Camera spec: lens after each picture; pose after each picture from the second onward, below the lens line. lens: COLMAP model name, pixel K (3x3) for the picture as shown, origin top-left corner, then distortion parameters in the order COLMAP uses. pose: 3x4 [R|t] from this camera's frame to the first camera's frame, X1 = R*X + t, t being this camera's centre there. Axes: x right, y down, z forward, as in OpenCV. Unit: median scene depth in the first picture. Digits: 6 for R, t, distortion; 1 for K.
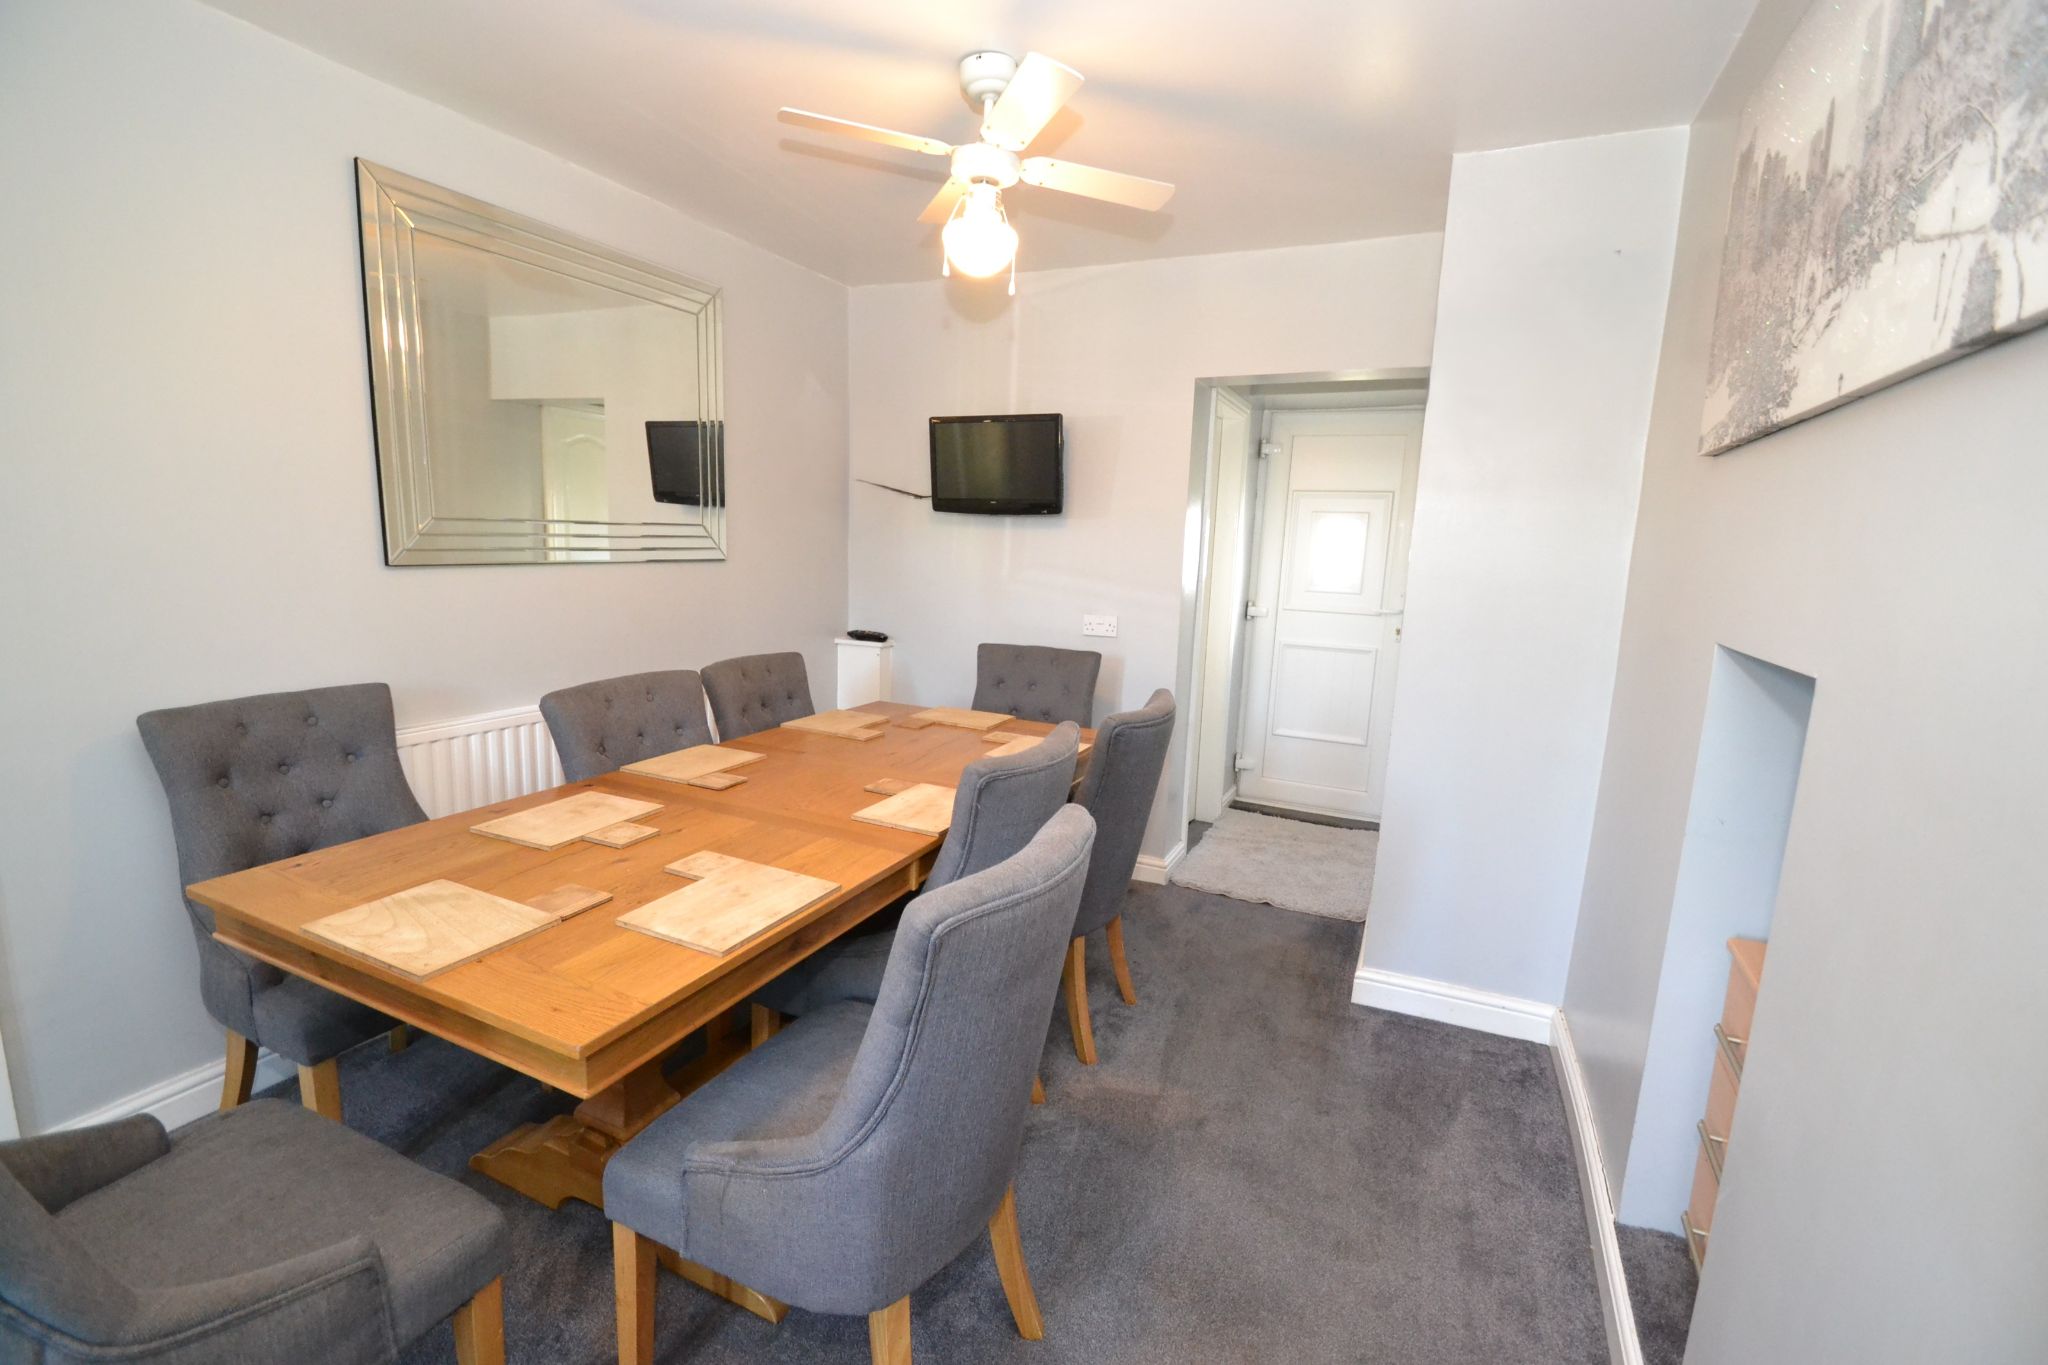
lens RADIAL K [[908.3, 0, 1015.1], [0, 908.3, 679.7], [0, 0, 1]] dist [-0.002422, -0.000230]
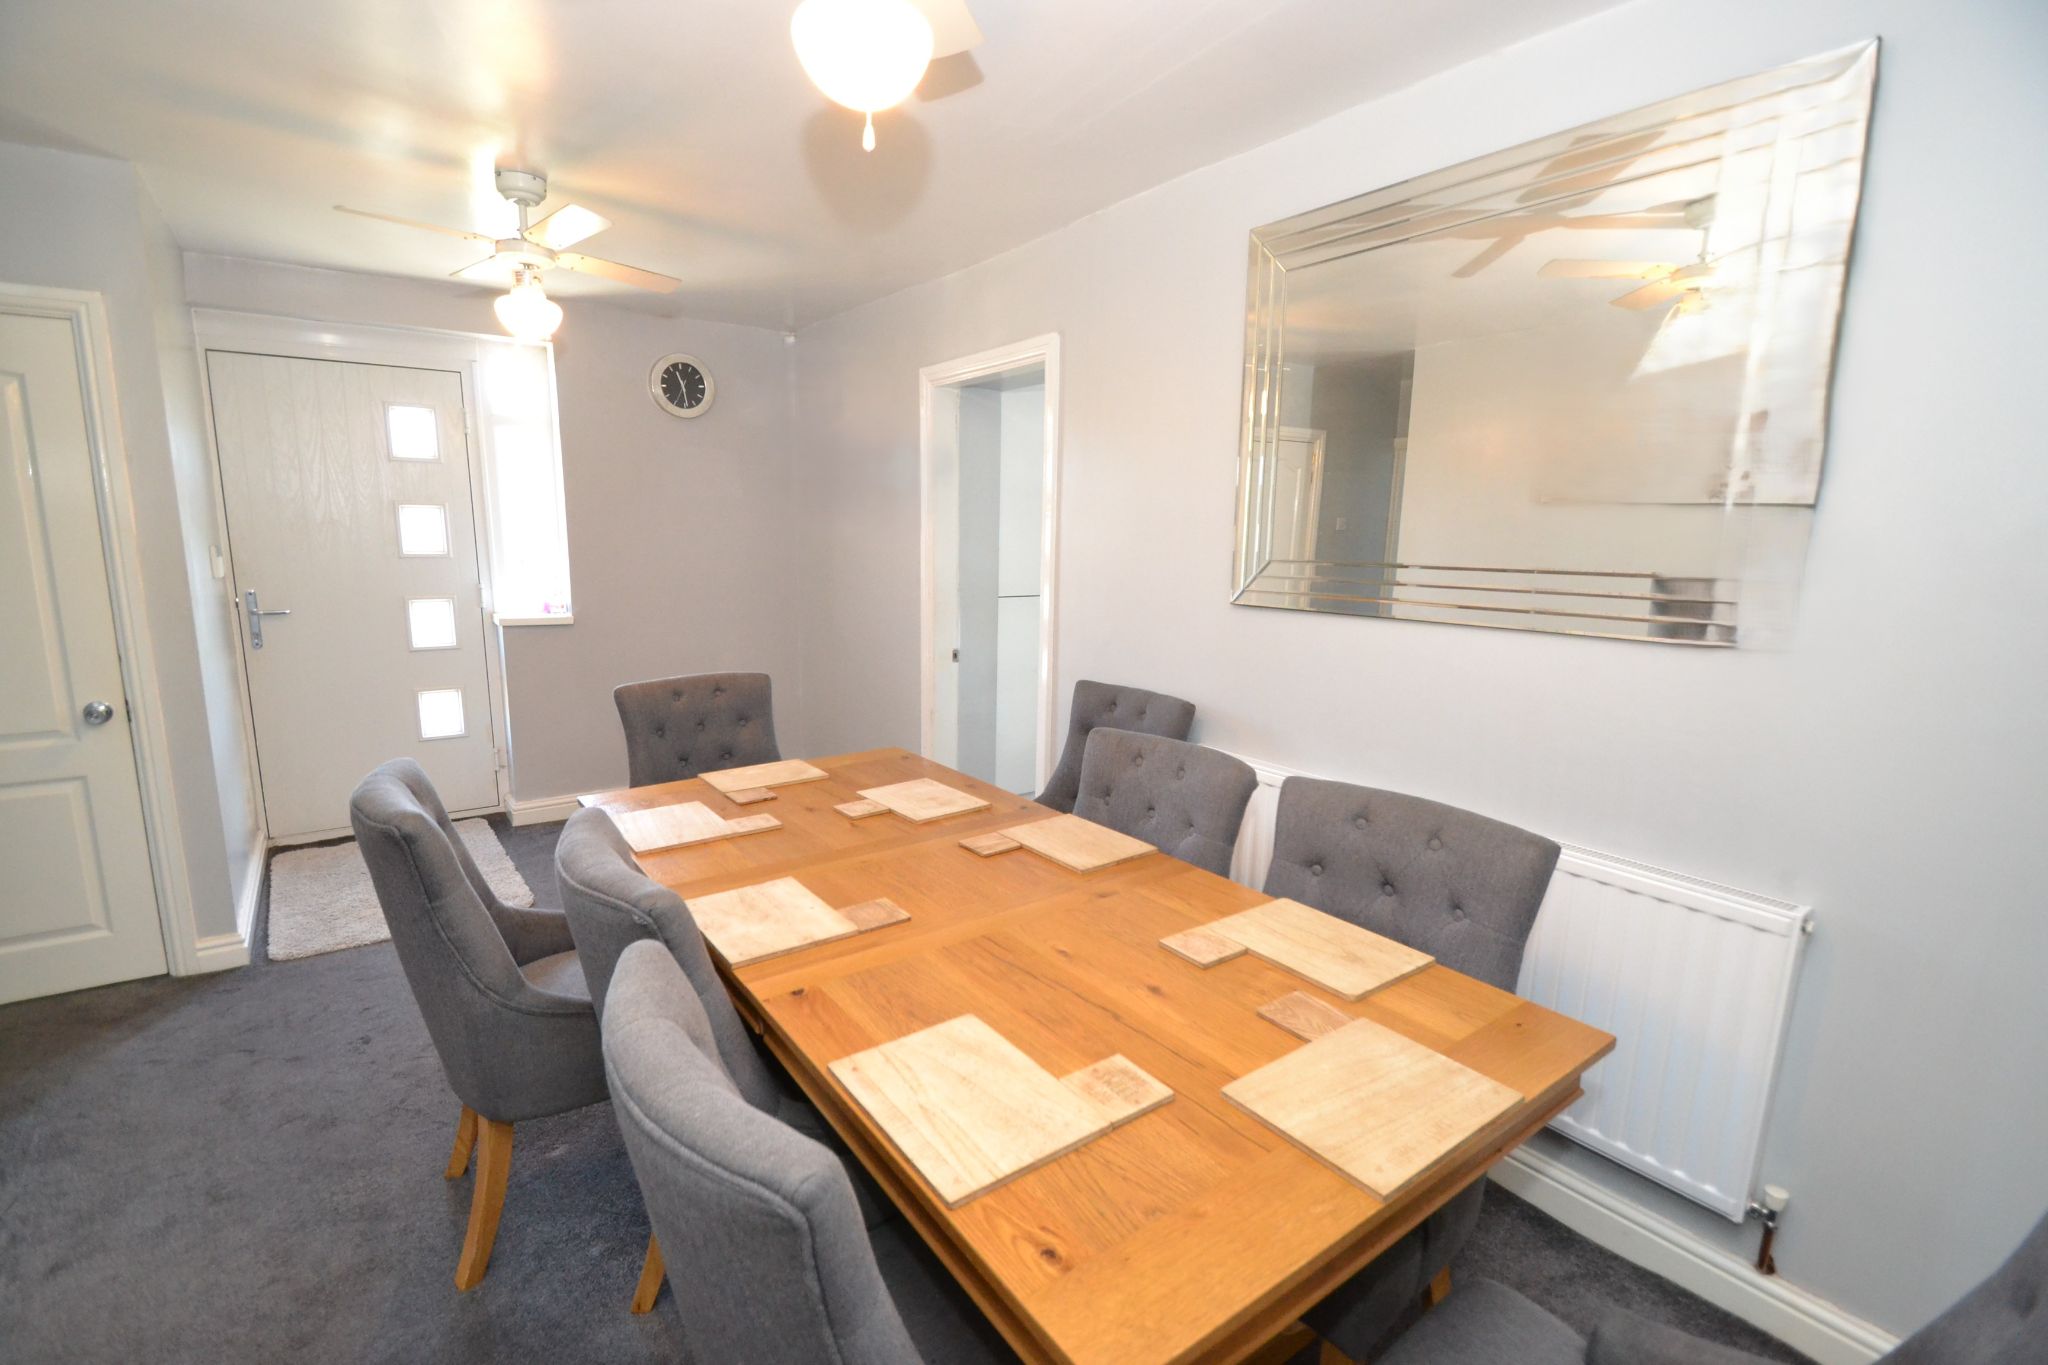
lens RADIAL K [[908.3, 0, 1010.3], [0, 908.3, 688.4], [0, 0, 1]] dist [-0.002422, -0.000230]
pose [[-0.474870, 0.124316, -0.871231, 0.516548], [-0.162599, 0.960535, 0.225685, -0.292055], [0.864905, 0.248832, -0.435915, 1.616143]]
